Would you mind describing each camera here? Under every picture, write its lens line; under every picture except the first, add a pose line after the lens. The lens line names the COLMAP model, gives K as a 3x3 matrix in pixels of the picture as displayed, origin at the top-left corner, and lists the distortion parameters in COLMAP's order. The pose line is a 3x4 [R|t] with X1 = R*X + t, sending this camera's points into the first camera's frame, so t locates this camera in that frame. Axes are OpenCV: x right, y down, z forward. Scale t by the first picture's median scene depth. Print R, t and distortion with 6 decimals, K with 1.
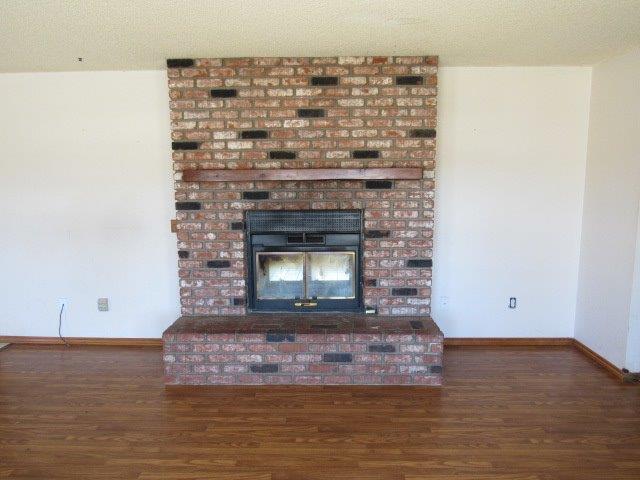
lens RADIAL K [[460.8, 0, 320.0], [0, 460.8, 240.0], [0, 0, 1]] dist [-0.019718, 0.000307]
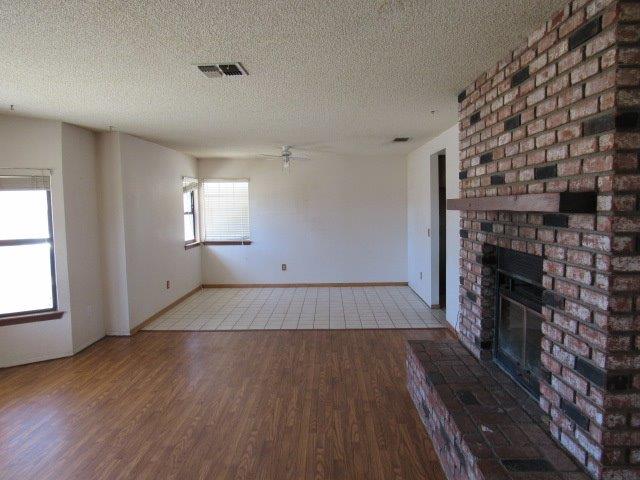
lens RADIAL K [[460.8, 0, 320.0], [0, 460.8, 240.0], [0, 0, 1]] dist [-0.019718, 0.000307]
pose [[-0.001627, 0.080312, -0.996768, 0.743923], [-0.111378, 0.990553, 0.079993, -0.108730], [0.993777, 0.111148, 0.007334, 0.694992]]
